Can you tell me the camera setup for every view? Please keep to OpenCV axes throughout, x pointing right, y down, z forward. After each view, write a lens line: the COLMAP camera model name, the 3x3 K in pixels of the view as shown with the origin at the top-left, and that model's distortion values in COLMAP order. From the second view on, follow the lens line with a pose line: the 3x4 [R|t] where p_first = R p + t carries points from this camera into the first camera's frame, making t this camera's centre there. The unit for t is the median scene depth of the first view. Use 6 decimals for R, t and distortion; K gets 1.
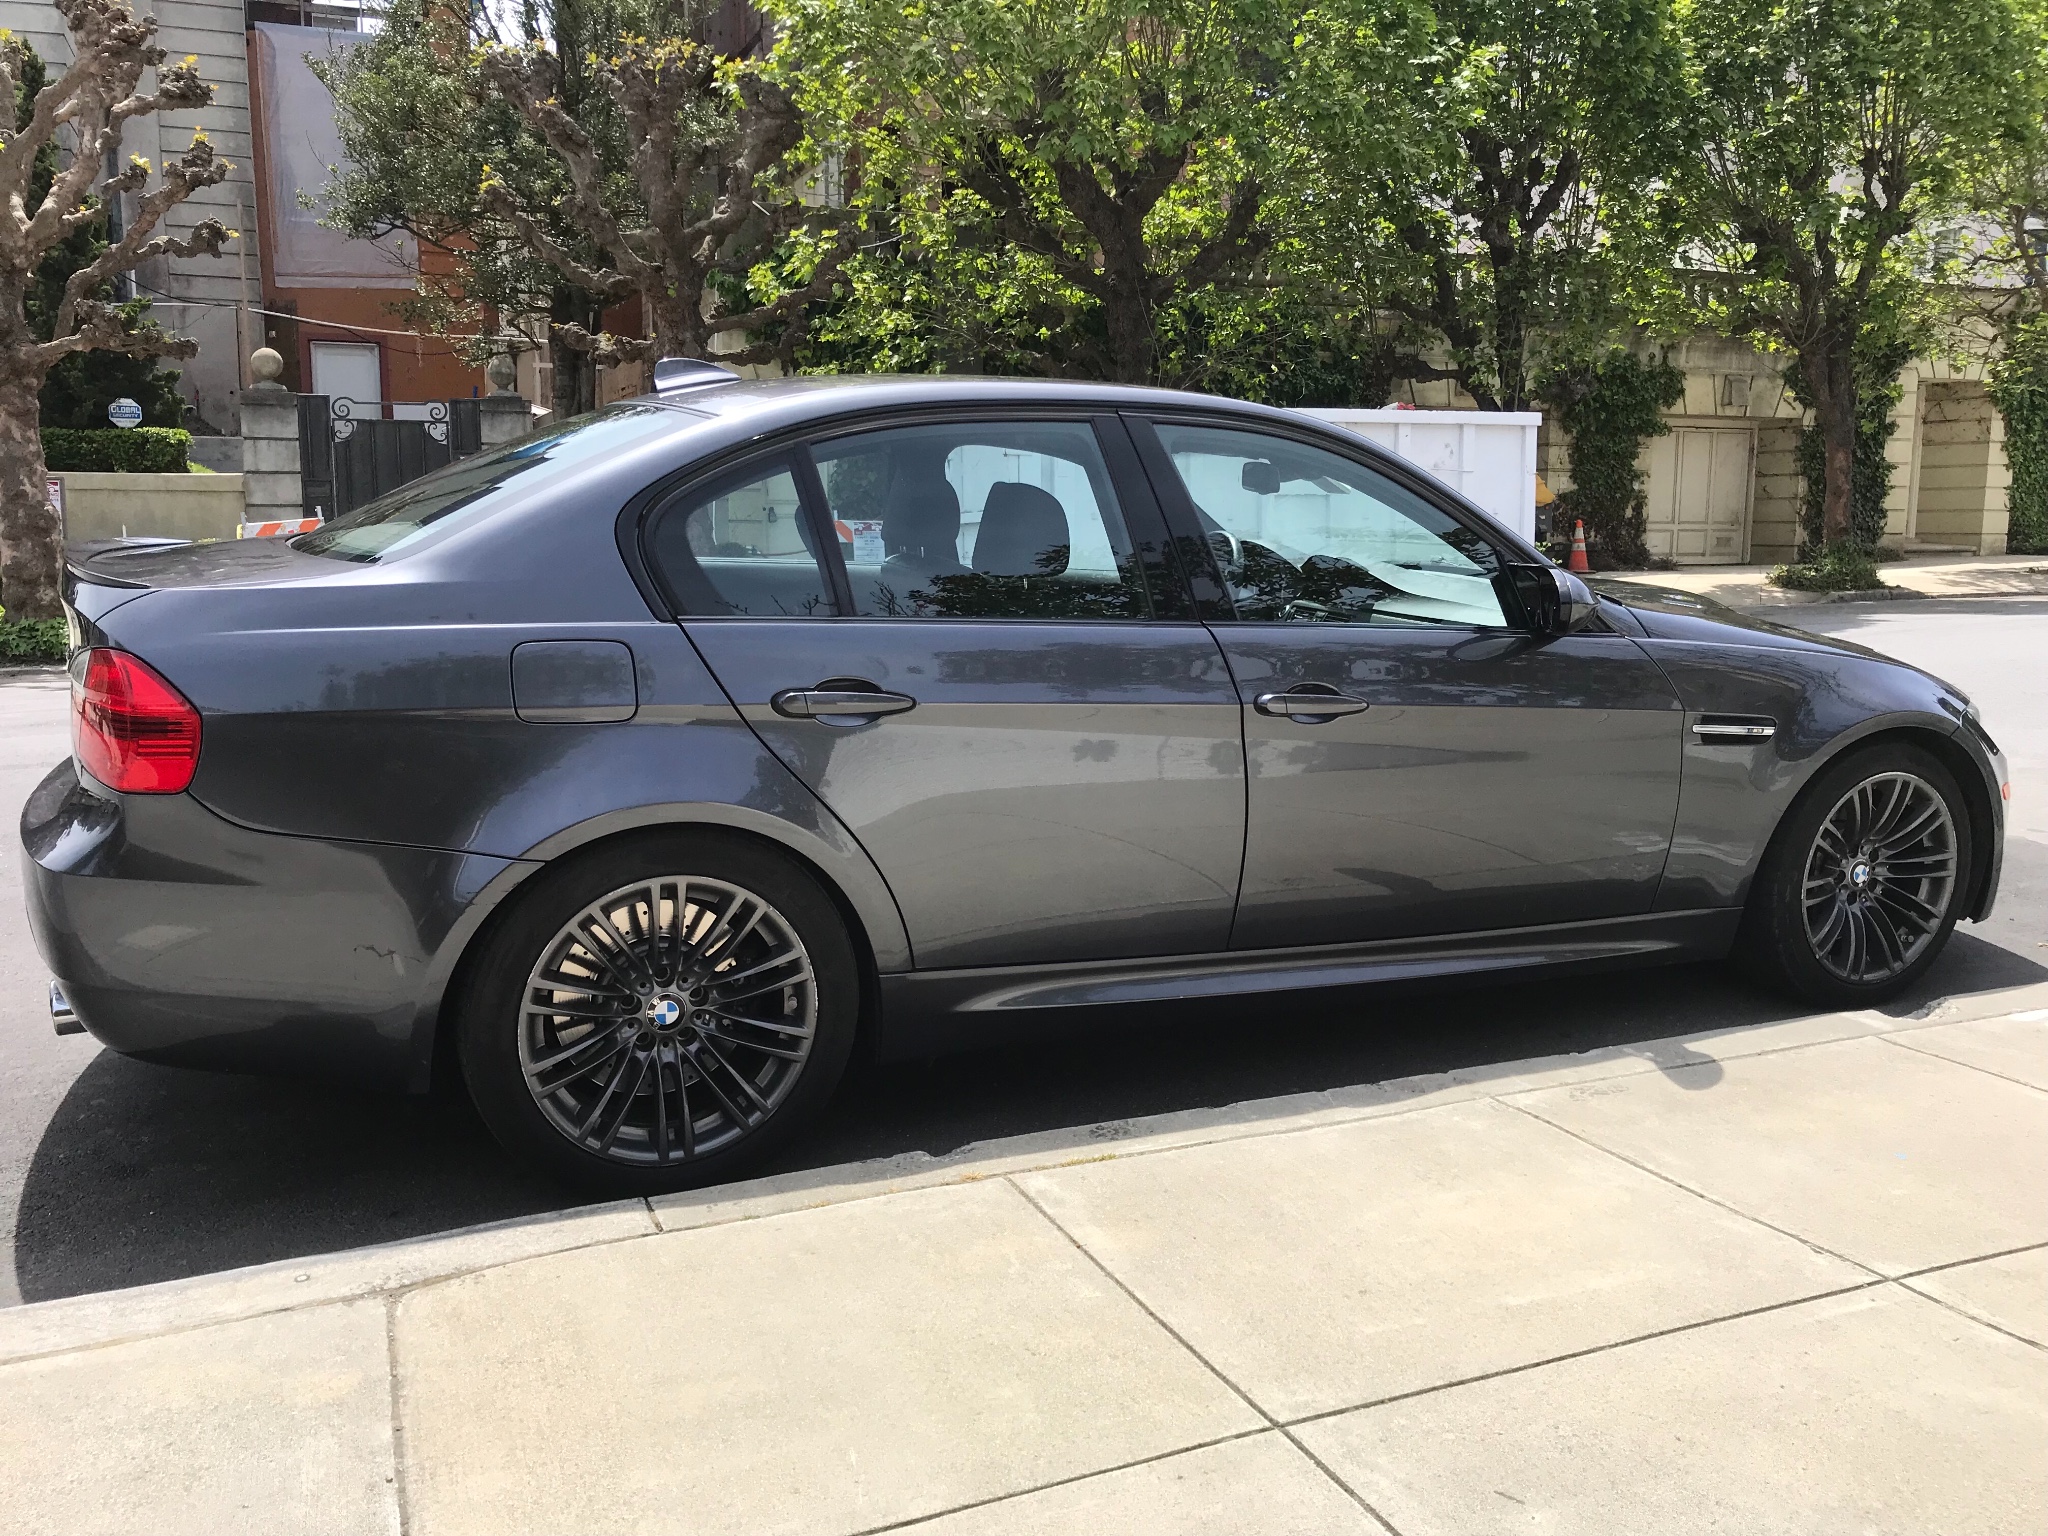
lens RADIAL K [[1680.0, 0, 1024.0], [0, 1680.0, 768.0], [0, 0, 1]] dist [0.030590, -0.030418]
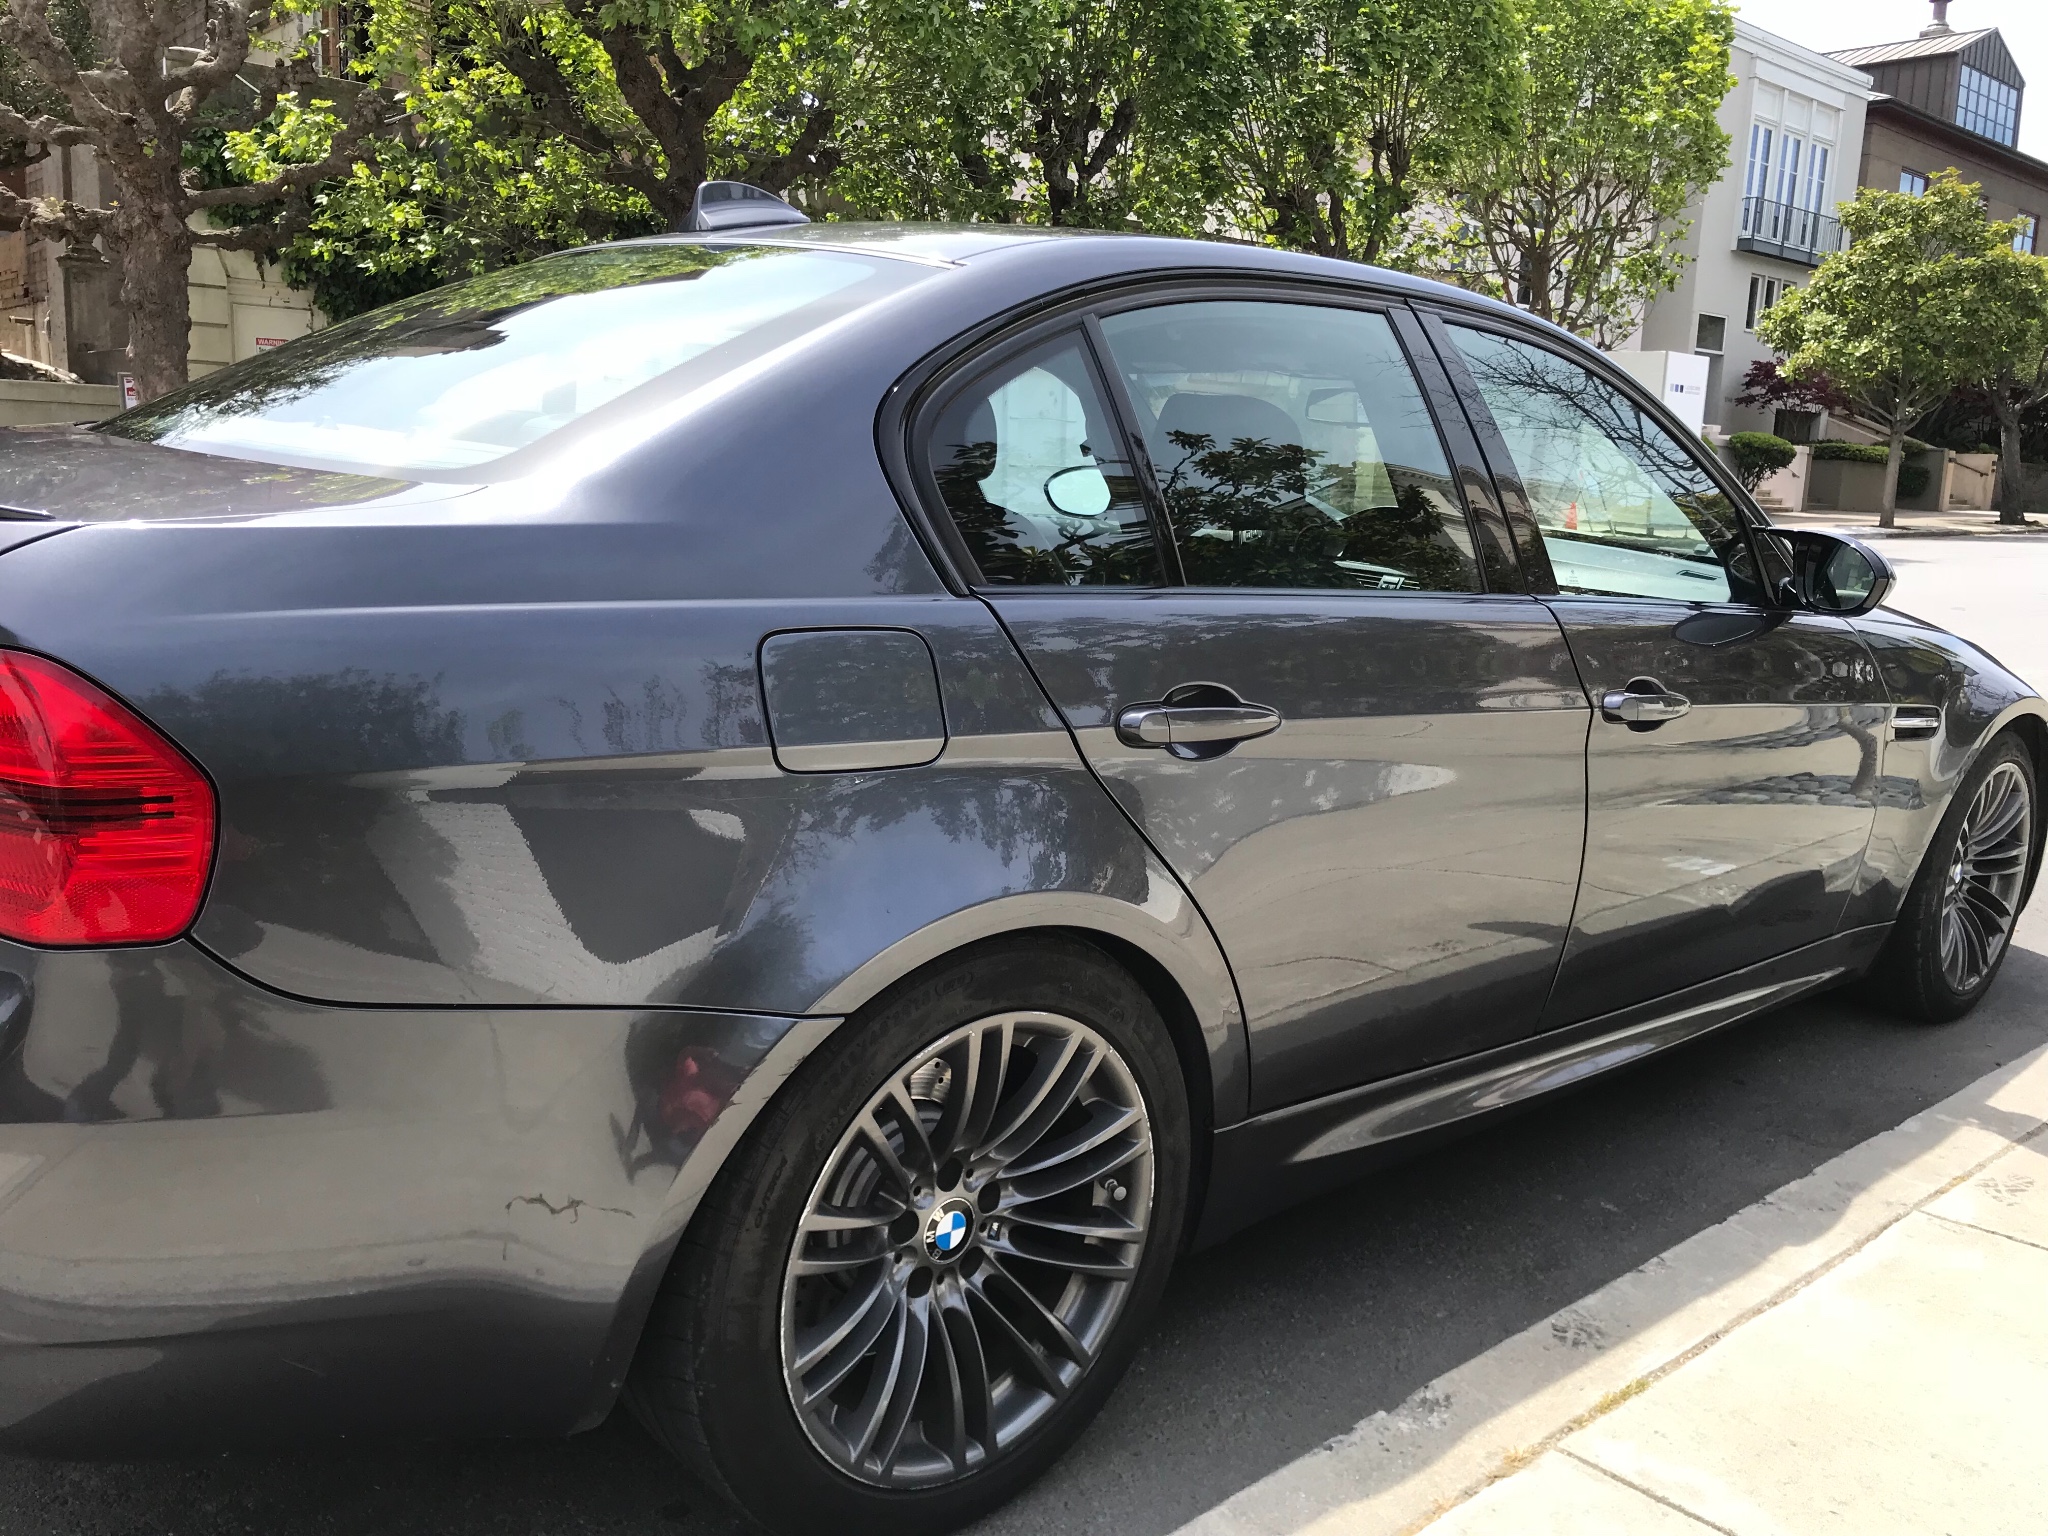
lens RADIAL K [[1680.0, 0, 1024.0], [0, 1680.0, 768.0], [0, 0, 1]] dist [0.030590, -0.030418]
pose [[0.947267, -0.022992, 0.319619, -0.333936], [0.012115, 0.999279, 0.035980, -0.040279], [-0.320216, -0.030211, 0.946863, 0.360854]]
